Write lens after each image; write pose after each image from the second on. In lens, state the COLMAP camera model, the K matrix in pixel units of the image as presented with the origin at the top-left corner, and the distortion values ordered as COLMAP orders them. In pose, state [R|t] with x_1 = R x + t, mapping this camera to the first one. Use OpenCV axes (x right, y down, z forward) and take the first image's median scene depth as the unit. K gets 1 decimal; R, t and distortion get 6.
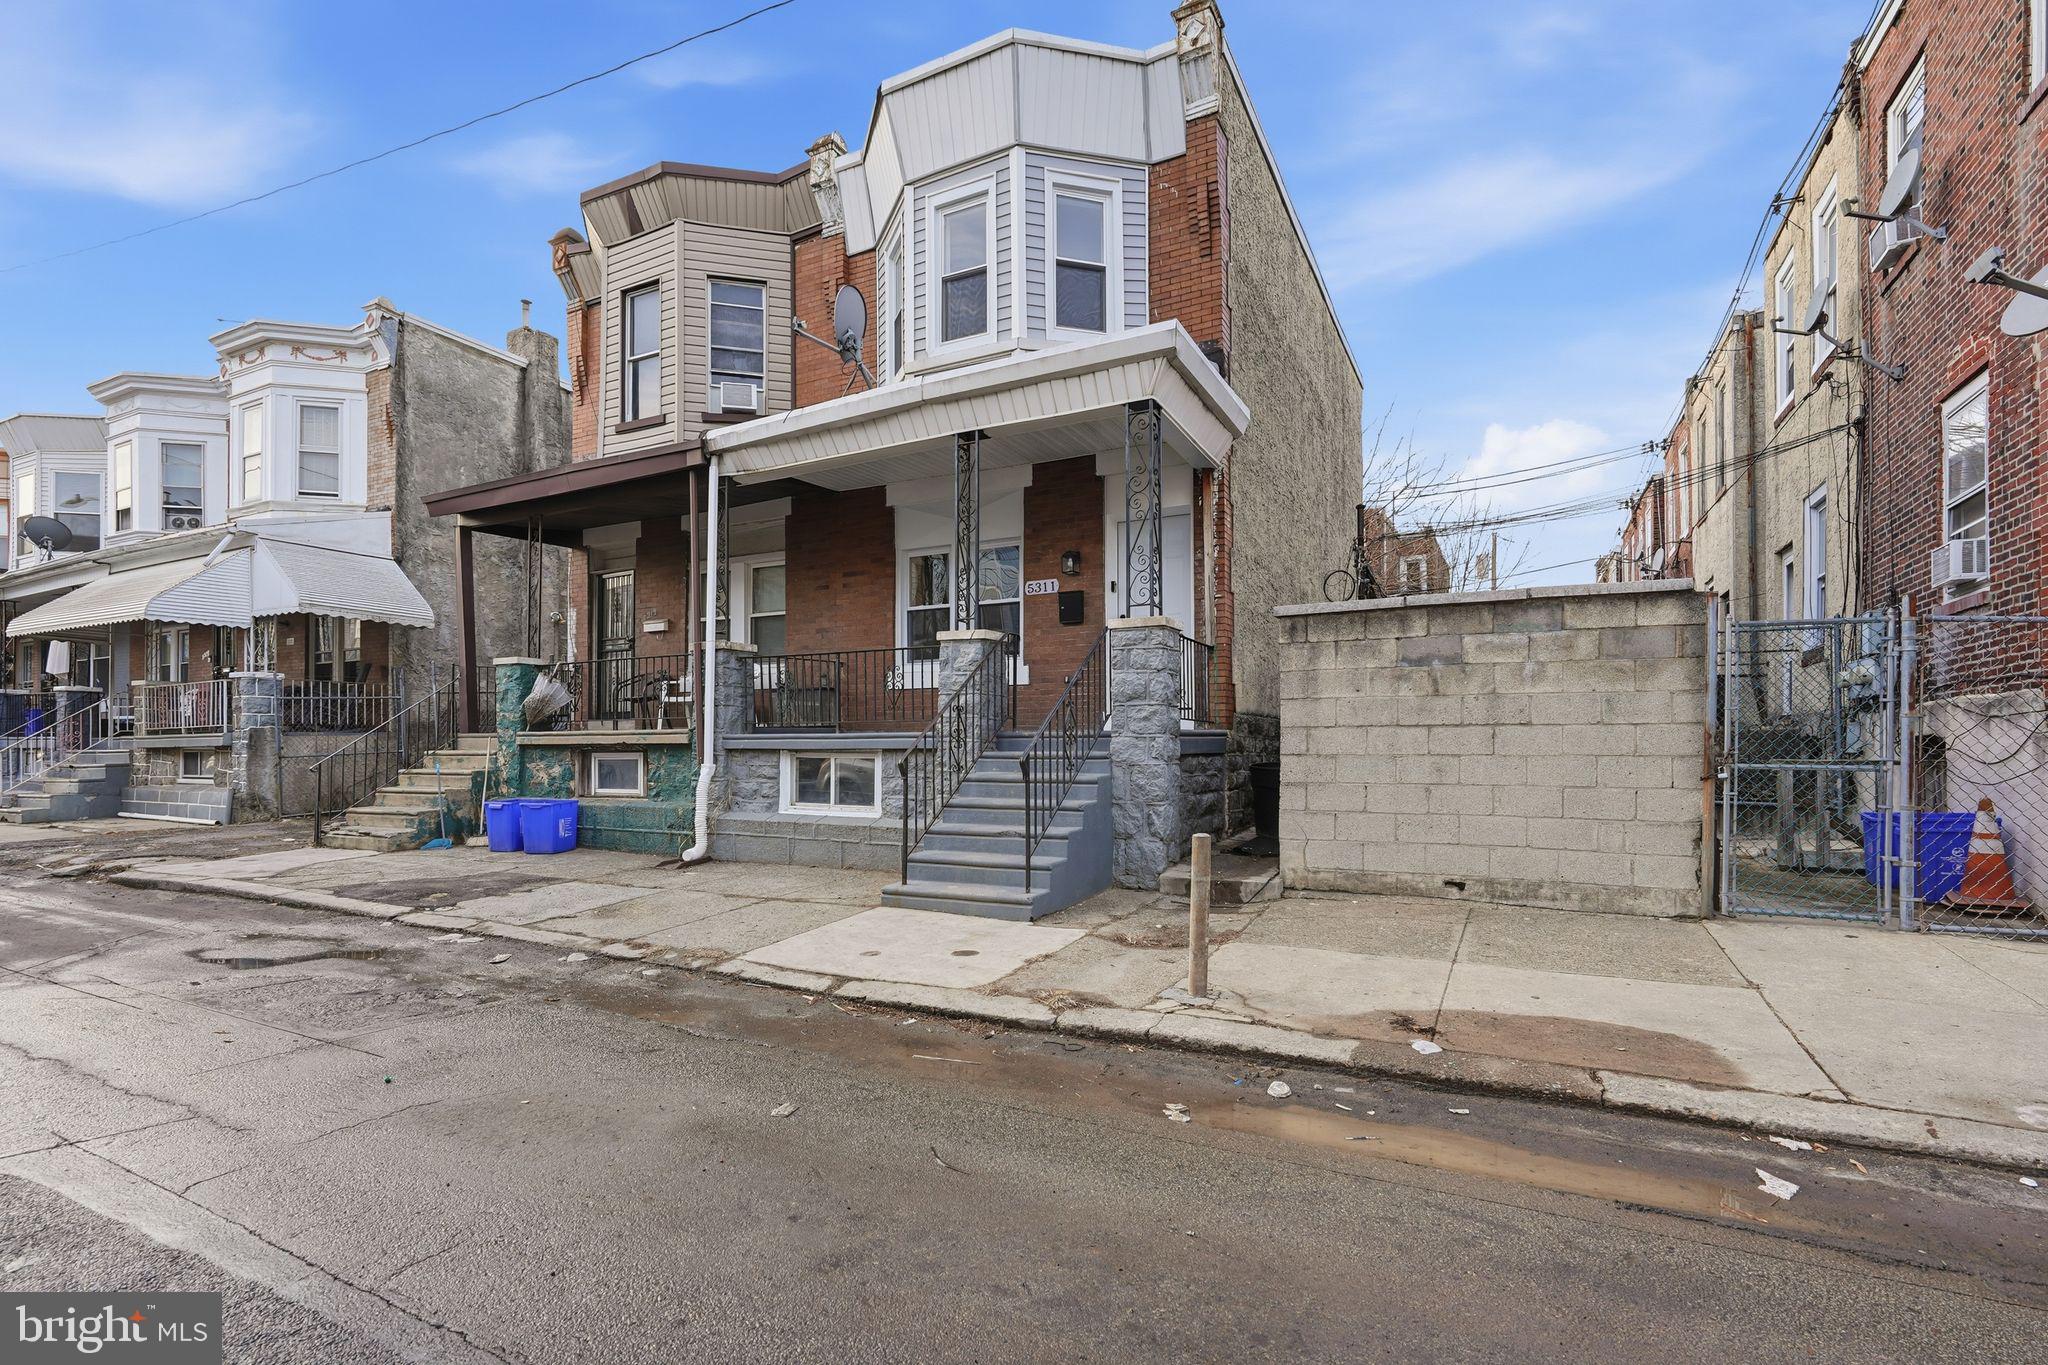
lens RADIAL K [[933.9, 0, 1126.9], [0, 933.9, 740.9], [0, 0, 1]] dist [-0.009876, 0.002612]
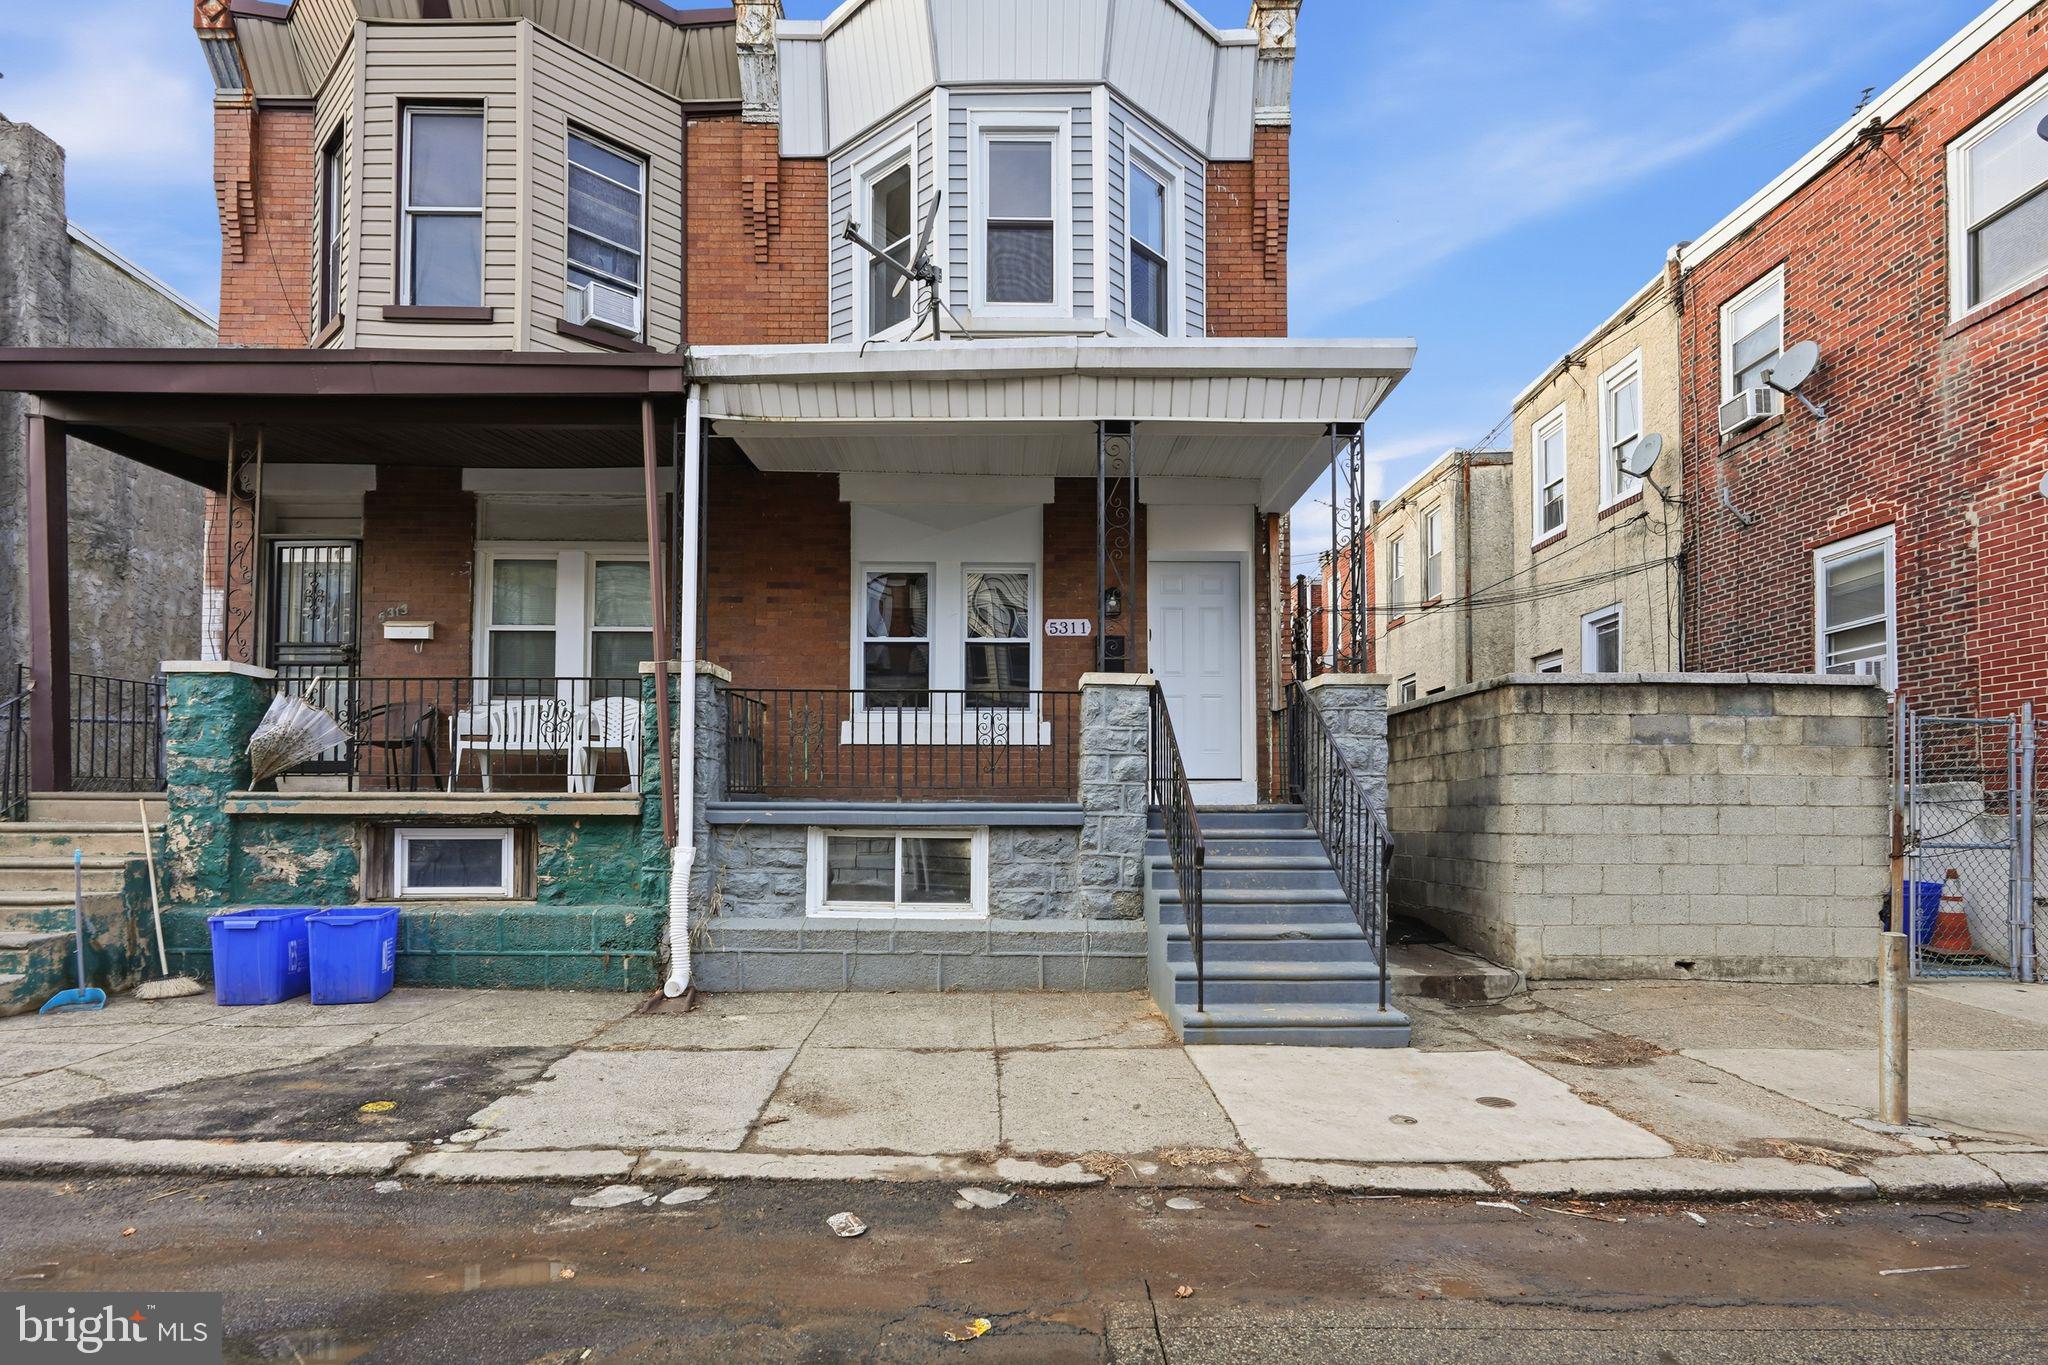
lens RADIAL K [[933.9, 0, 1021.8], [0, 933.9, 798.0], [0, 0, 1]] dist [-0.009876, 0.002612]
pose [[0.897838, 0.015214, 0.440064, -0.512145], [-0.009270, 0.999834, -0.015654, -0.001460], [-0.440229, 0.009976, 0.897830, 0.295699]]
